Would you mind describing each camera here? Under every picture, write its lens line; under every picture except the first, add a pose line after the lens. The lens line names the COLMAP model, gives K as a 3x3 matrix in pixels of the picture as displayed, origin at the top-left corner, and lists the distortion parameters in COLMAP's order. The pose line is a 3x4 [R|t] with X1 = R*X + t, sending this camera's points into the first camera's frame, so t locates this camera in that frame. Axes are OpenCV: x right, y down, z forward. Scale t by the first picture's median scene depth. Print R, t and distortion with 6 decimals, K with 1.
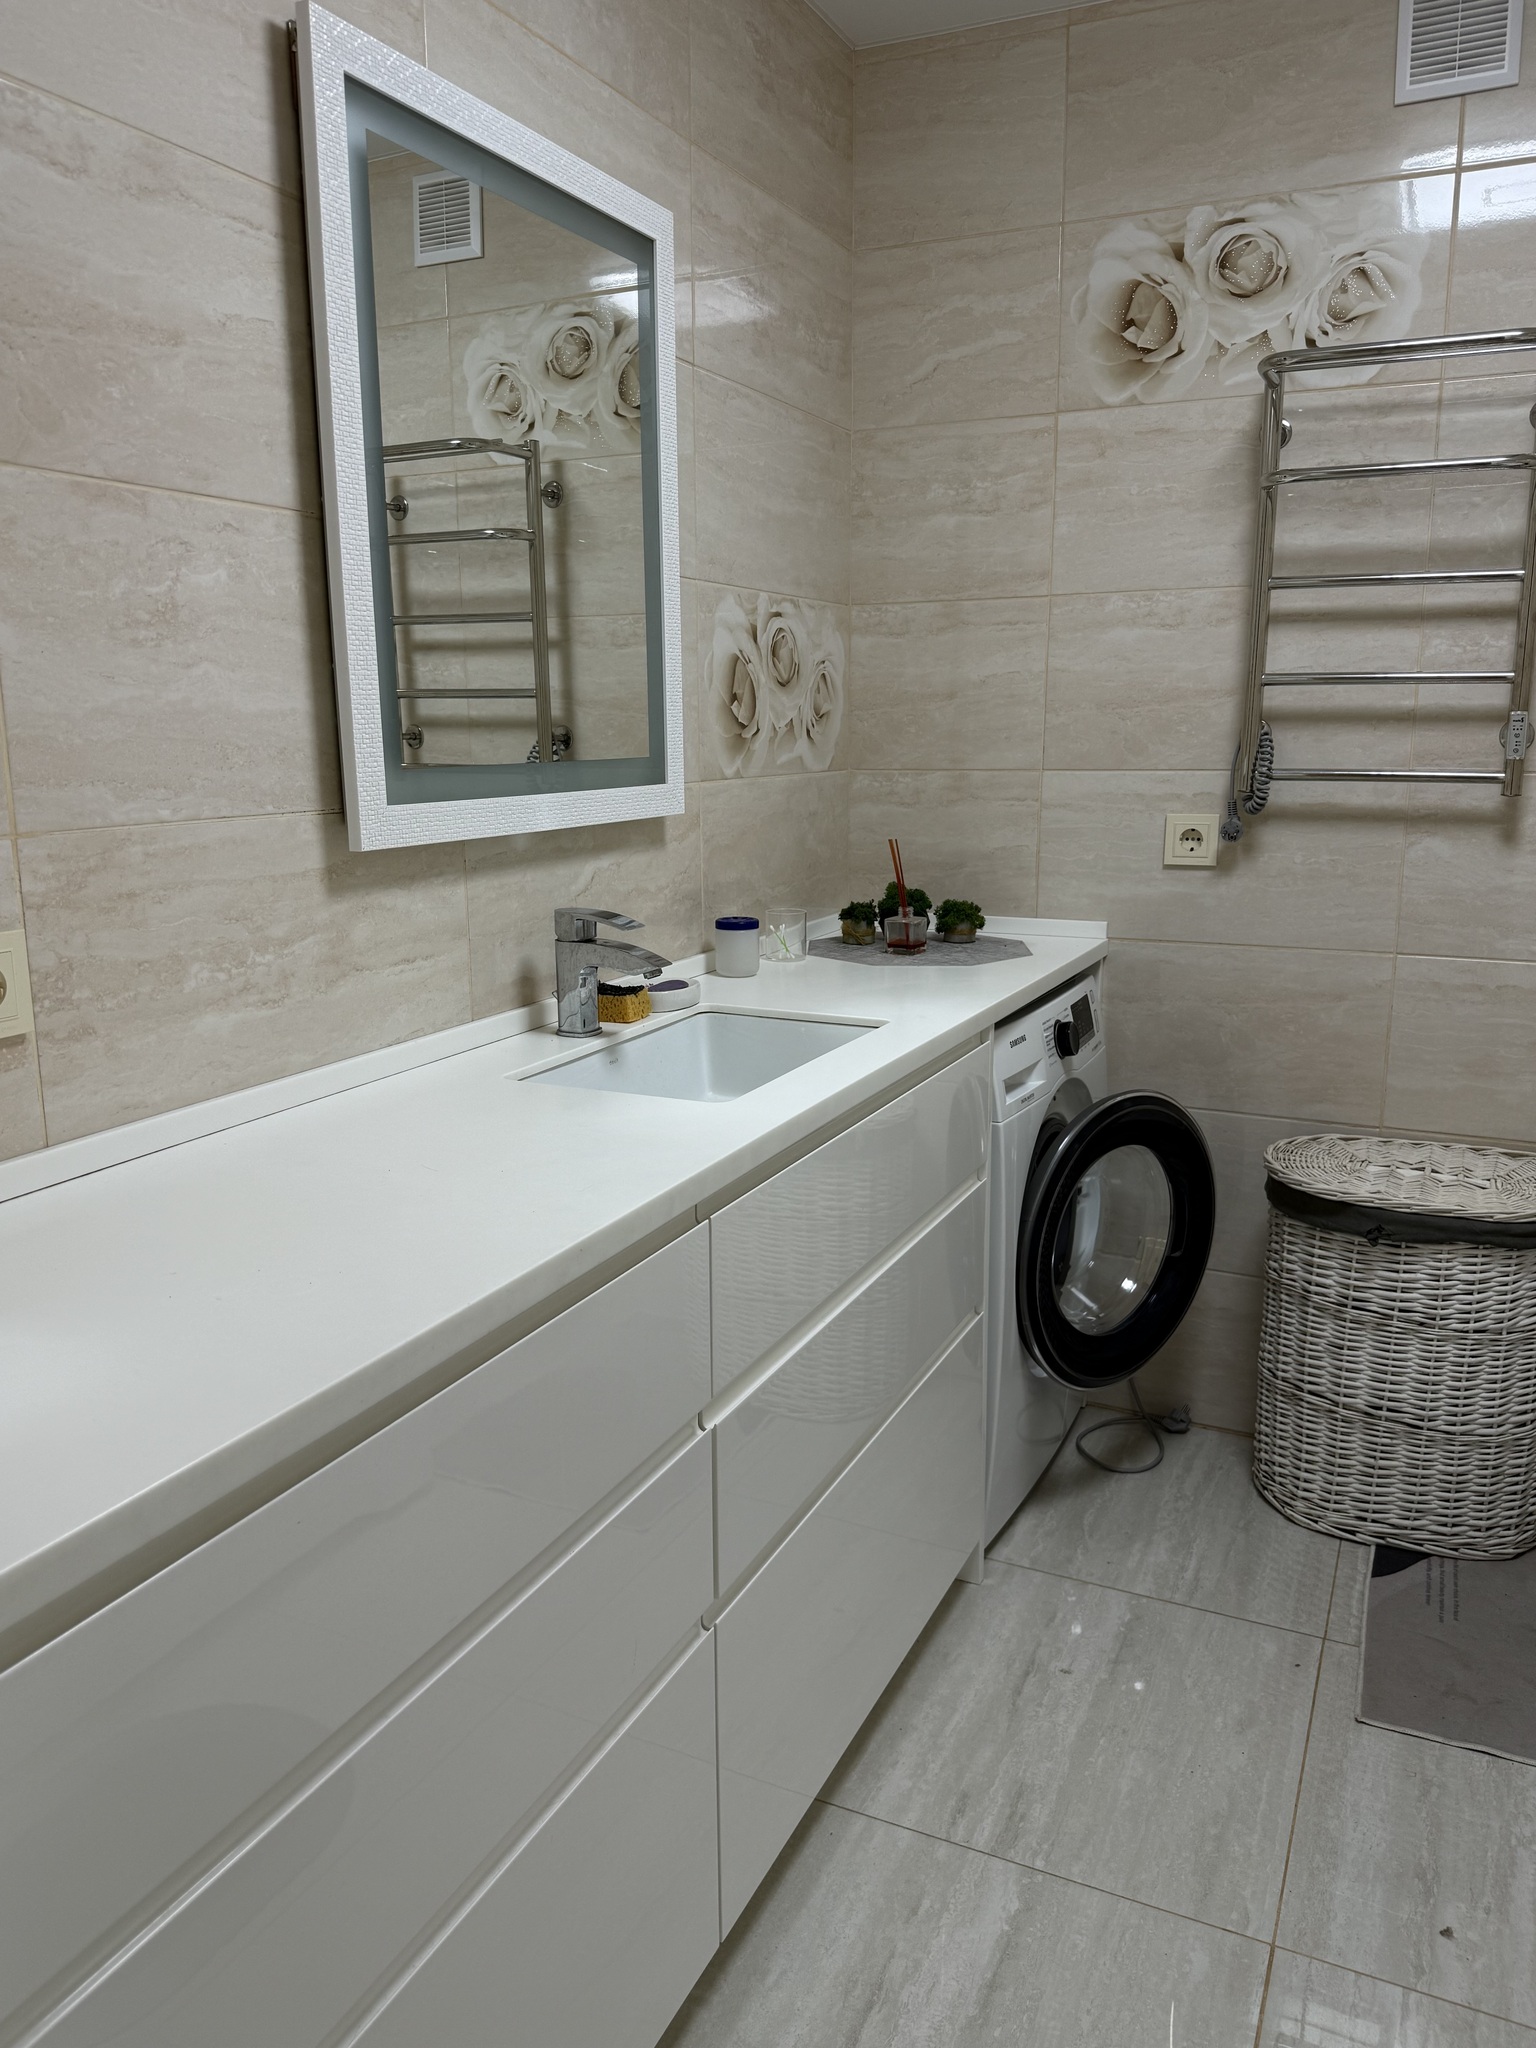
lens RADIAL K [[1486.0, 0, 756.9], [0, 1486.0, 1030.1], [0, 0, 1]] dist [0.045800, -0.079375]
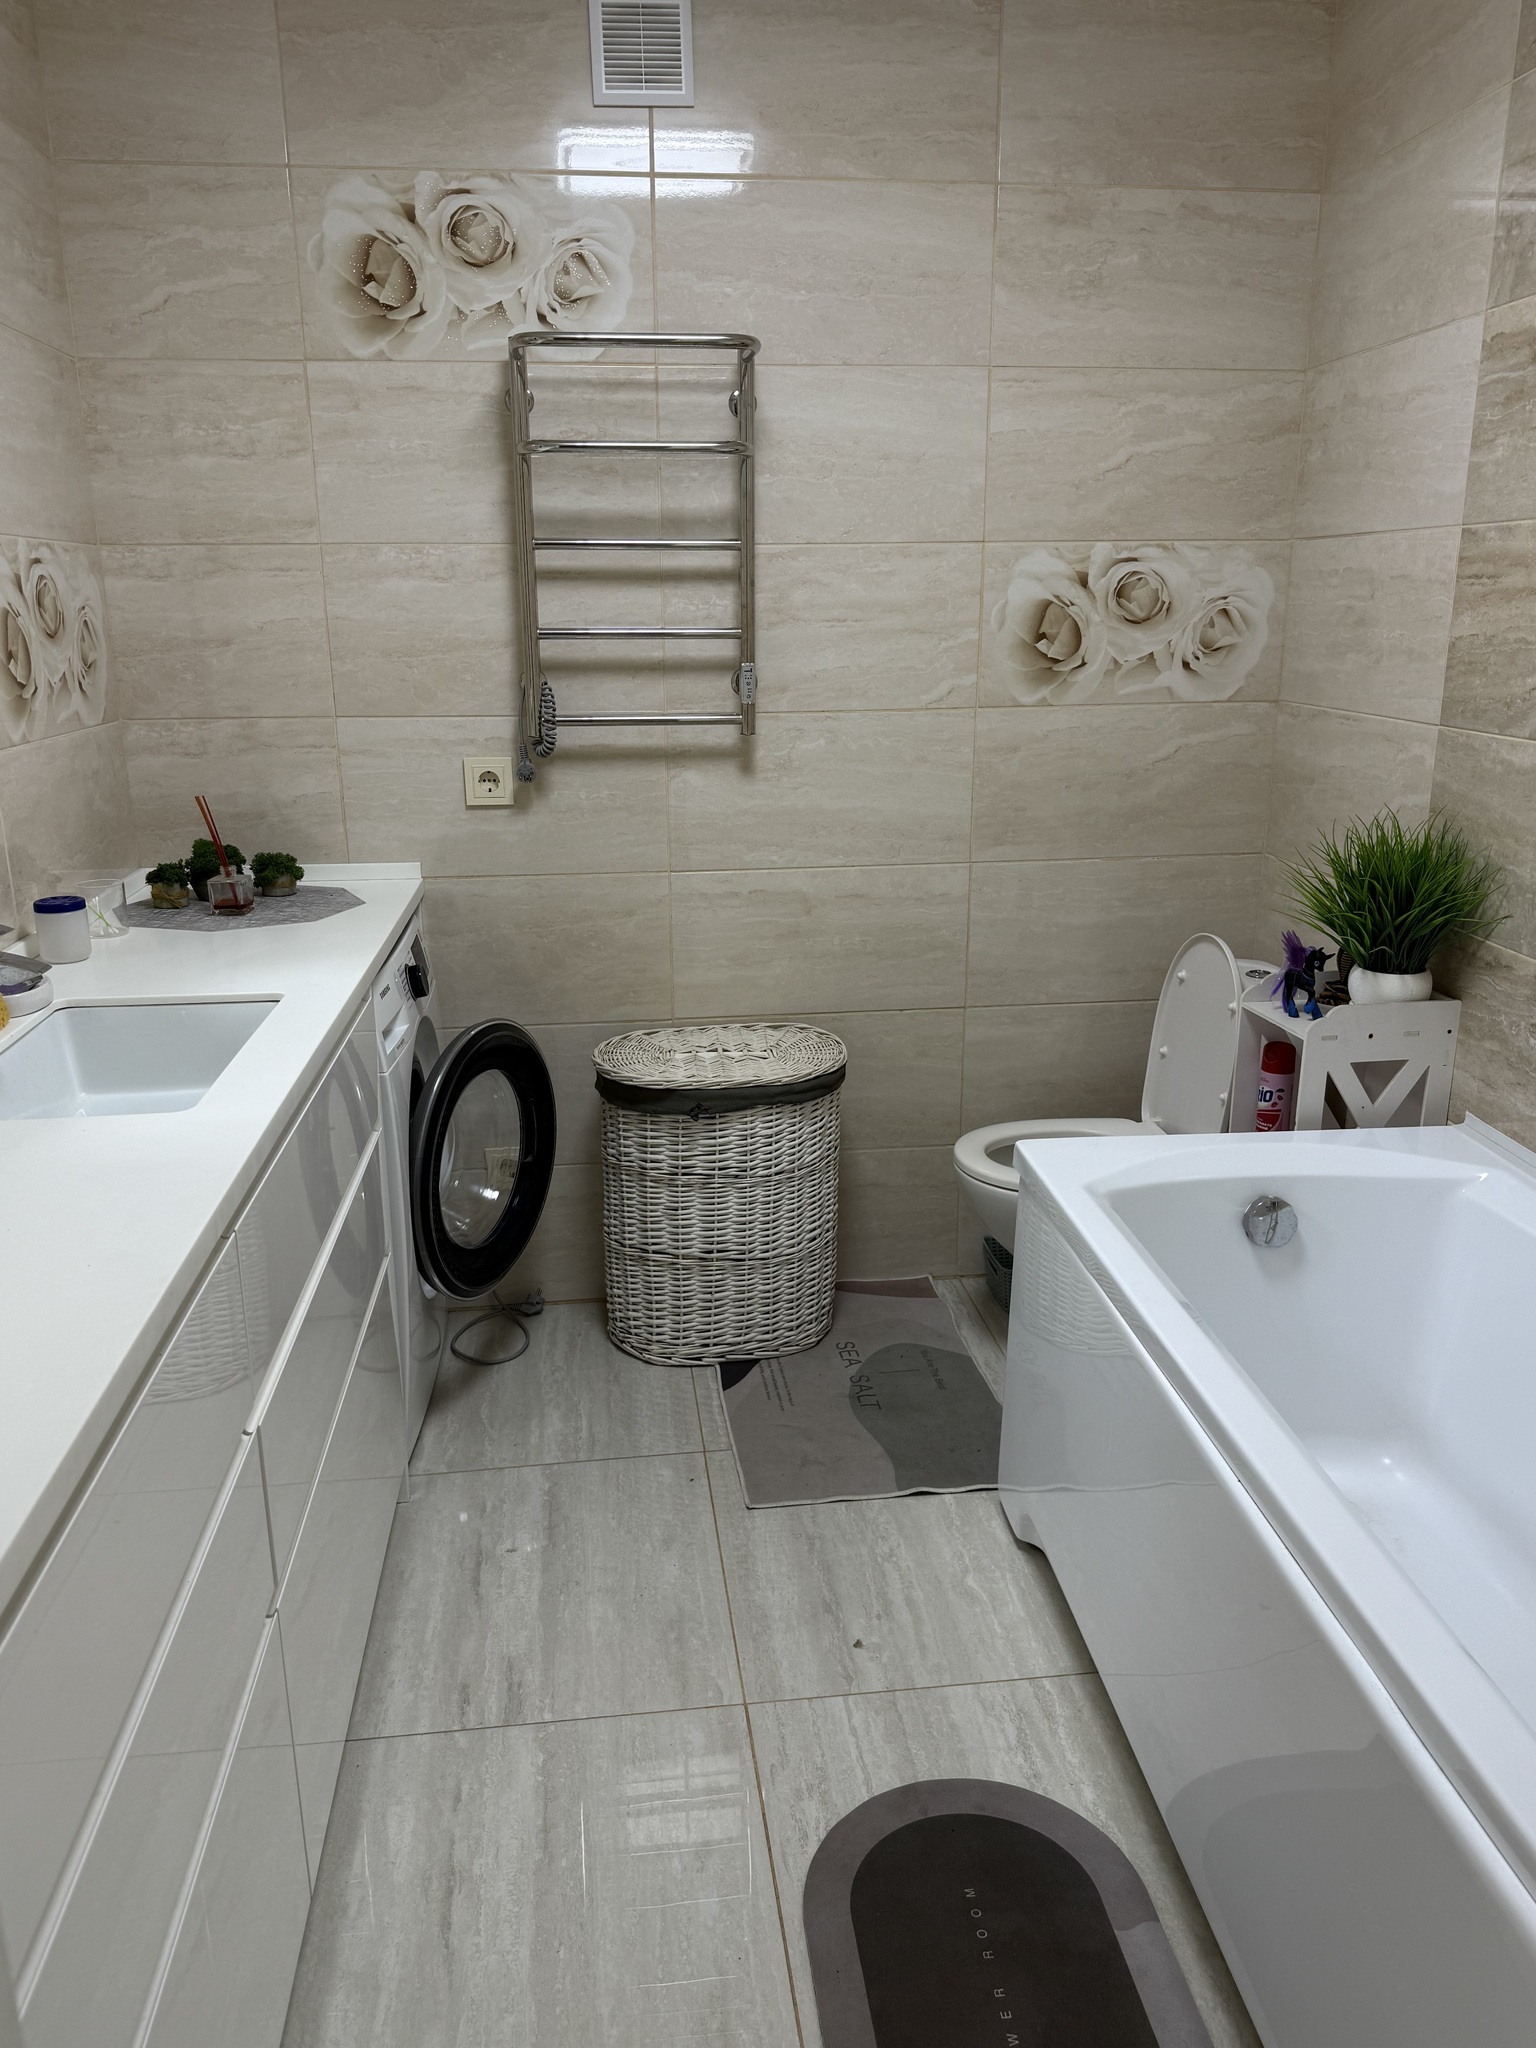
lens RADIAL K [[1471.2, 0, 756.3], [0, 1471.2, 1023.2], [0, 0, 1]] dist [0.157002, -0.295737]
pose [[0.845590, -0.144092, 0.514019, -0.130959], [0.109670, 0.989234, 0.096892, -0.038886], [-0.522447, -0.025558, 0.852289, -0.027452]]
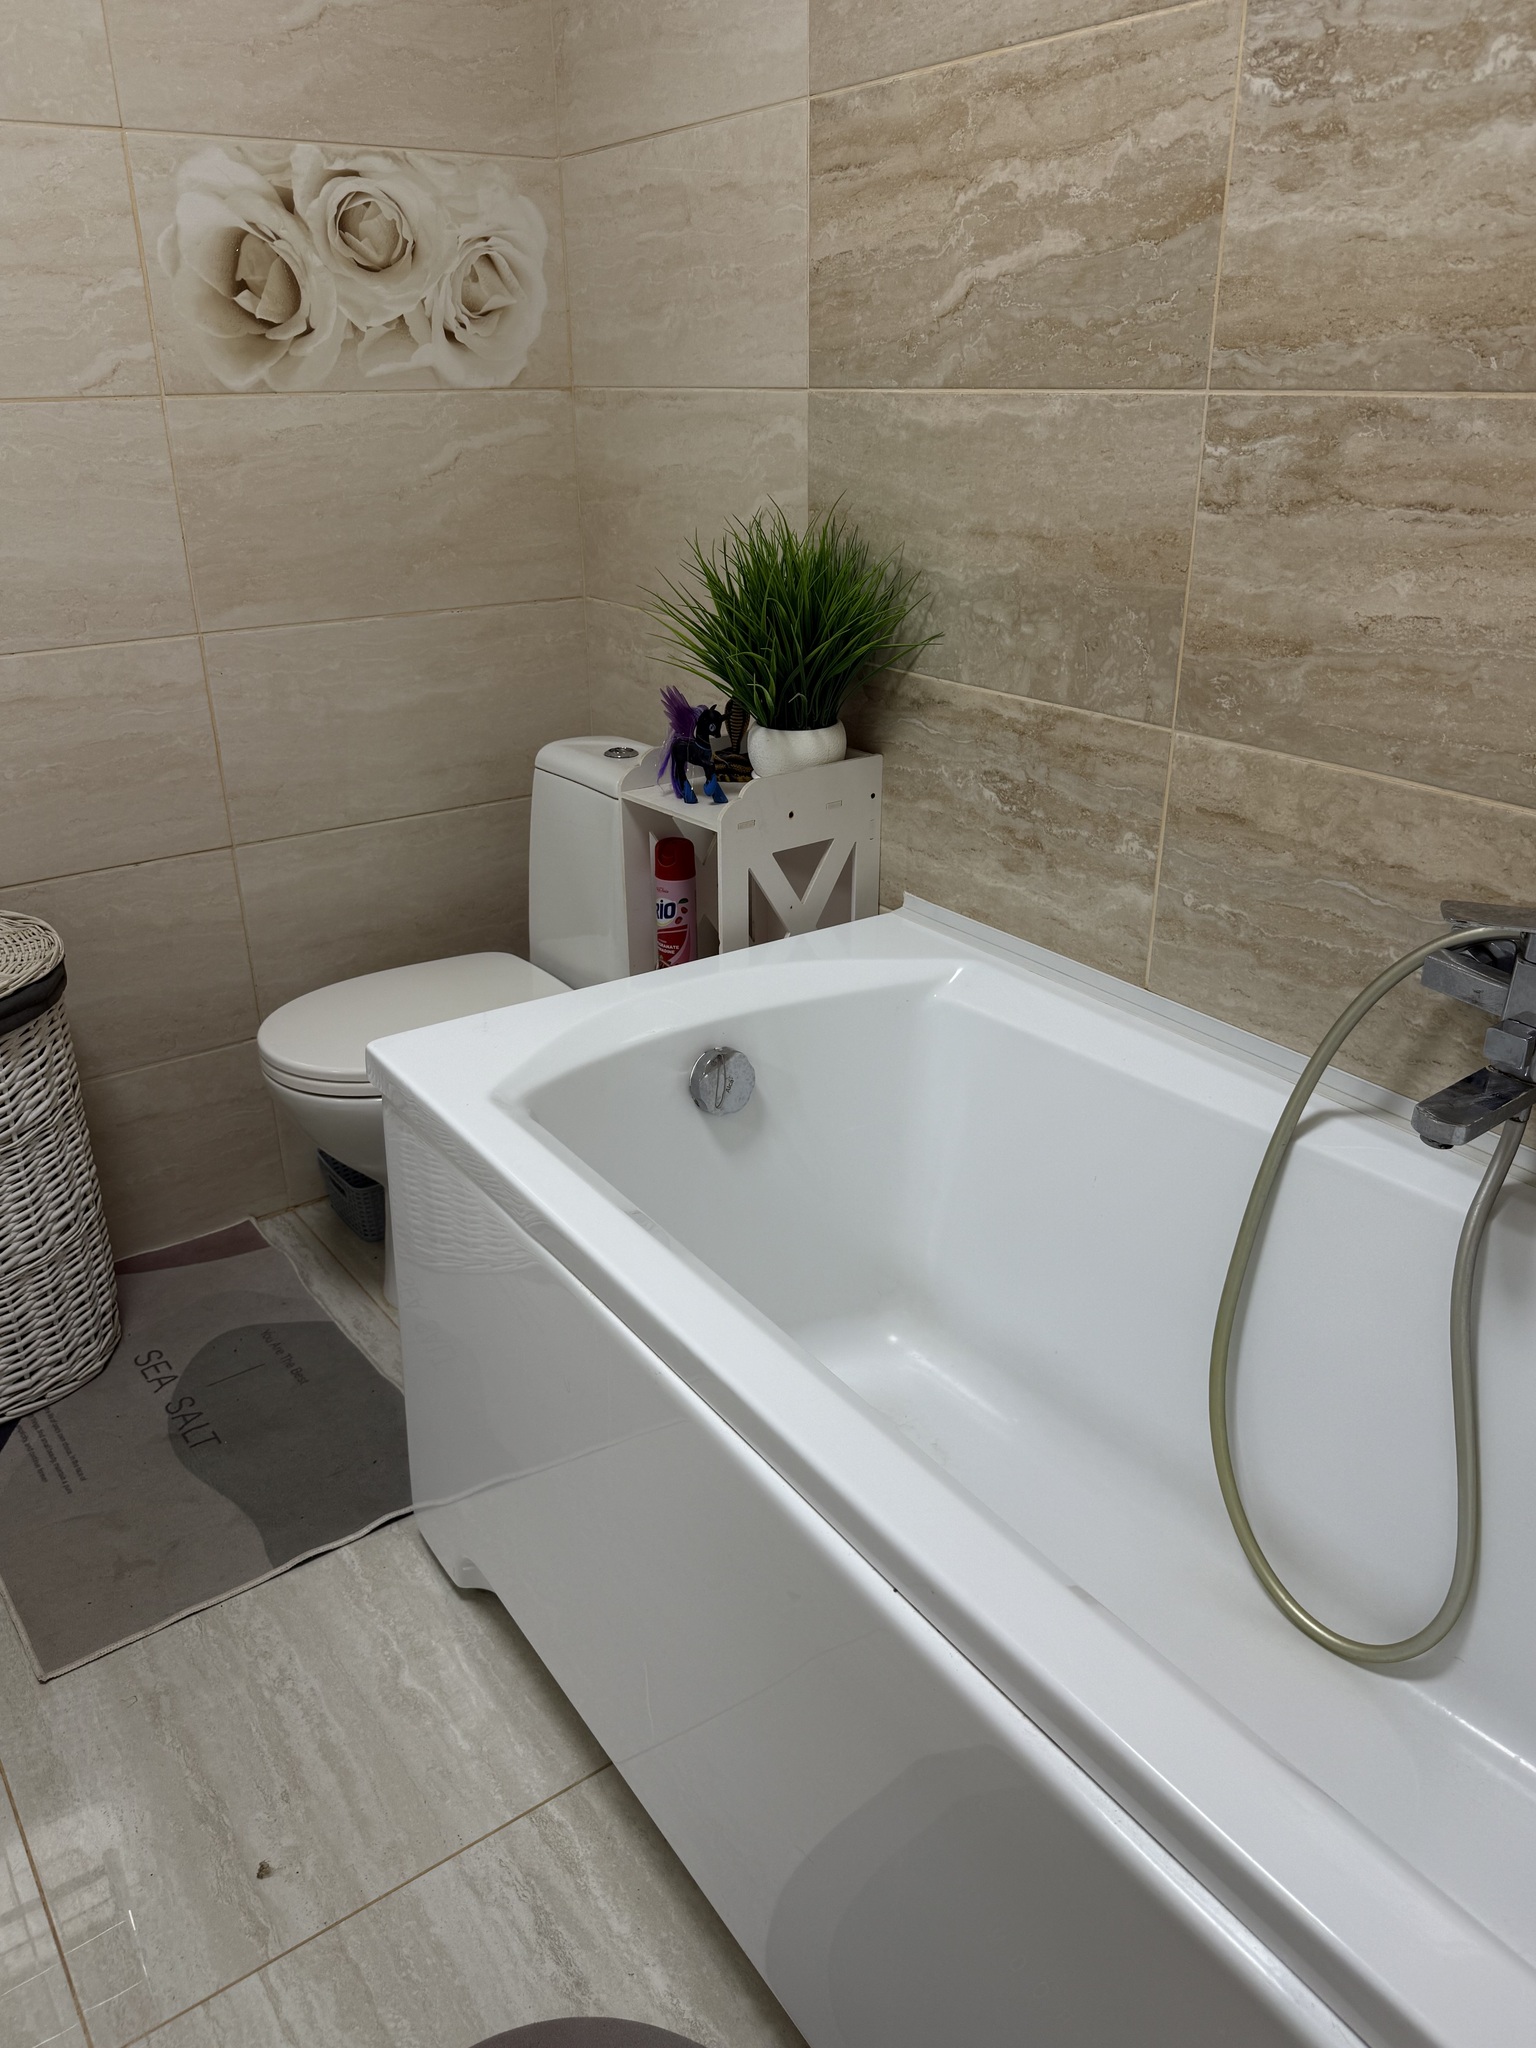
lens RADIAL K [[1479.4, 0, 739.9], [0, 1479.4, 1035.1], [0, 0, 1]] dist [0.053704, -0.089613]
pose [[0.484540, -0.350552, 0.801458, 0.059279], [0.185435, 0.936533, 0.297523, -0.014050], [-0.854889, 0.004456, 0.518792, 0.227049]]
